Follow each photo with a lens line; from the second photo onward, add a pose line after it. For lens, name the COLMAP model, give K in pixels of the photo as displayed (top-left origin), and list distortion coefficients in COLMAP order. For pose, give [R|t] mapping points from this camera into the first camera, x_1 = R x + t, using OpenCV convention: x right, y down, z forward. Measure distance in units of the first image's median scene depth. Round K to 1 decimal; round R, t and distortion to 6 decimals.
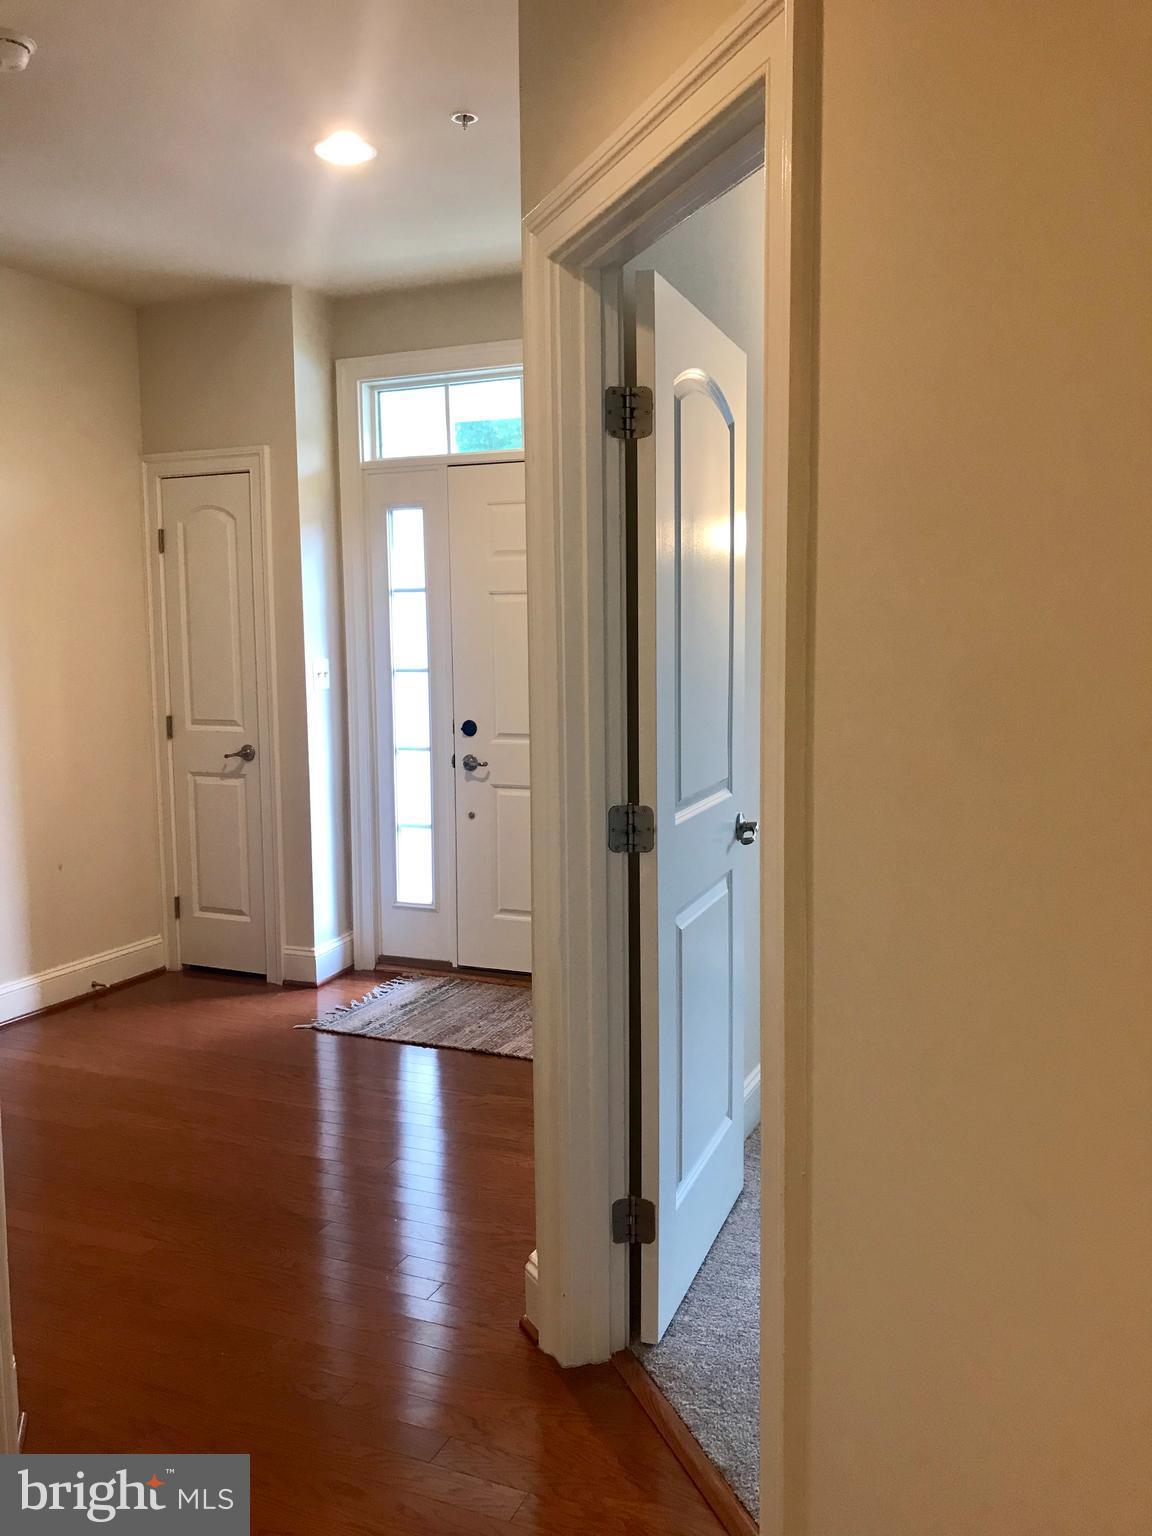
lens RADIAL K [[1263.4, 0, 577.0], [0, 1263.4, 763.2], [0, 0, 1]] dist [0.061936, -0.120659]
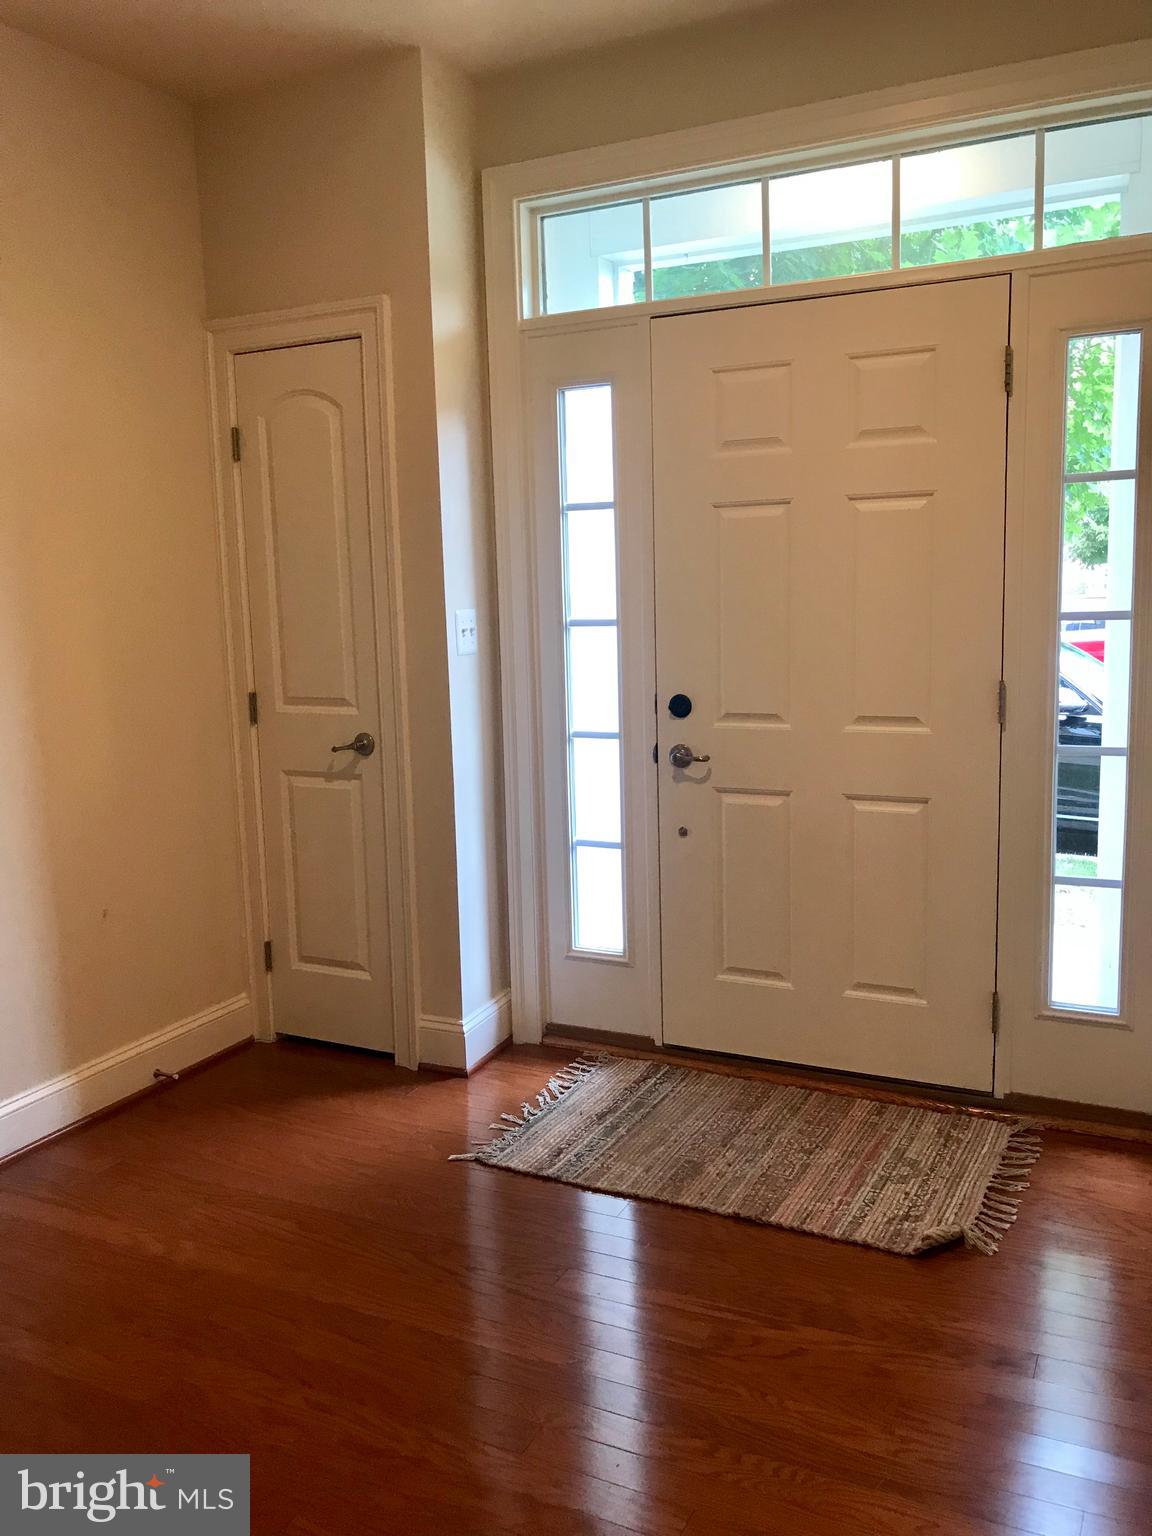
lens RADIAL K [[1263.4, 0, 578.5], [0, 1263.4, 771.6], [0, 0, 1]] dist [0.061936, -0.120659]
pose [[0.998851, -0.007381, -0.047344, -0.107859], [0.009473, 0.998982, 0.044107, -0.022907], [0.046970, -0.044505, 0.997904, 0.304817]]
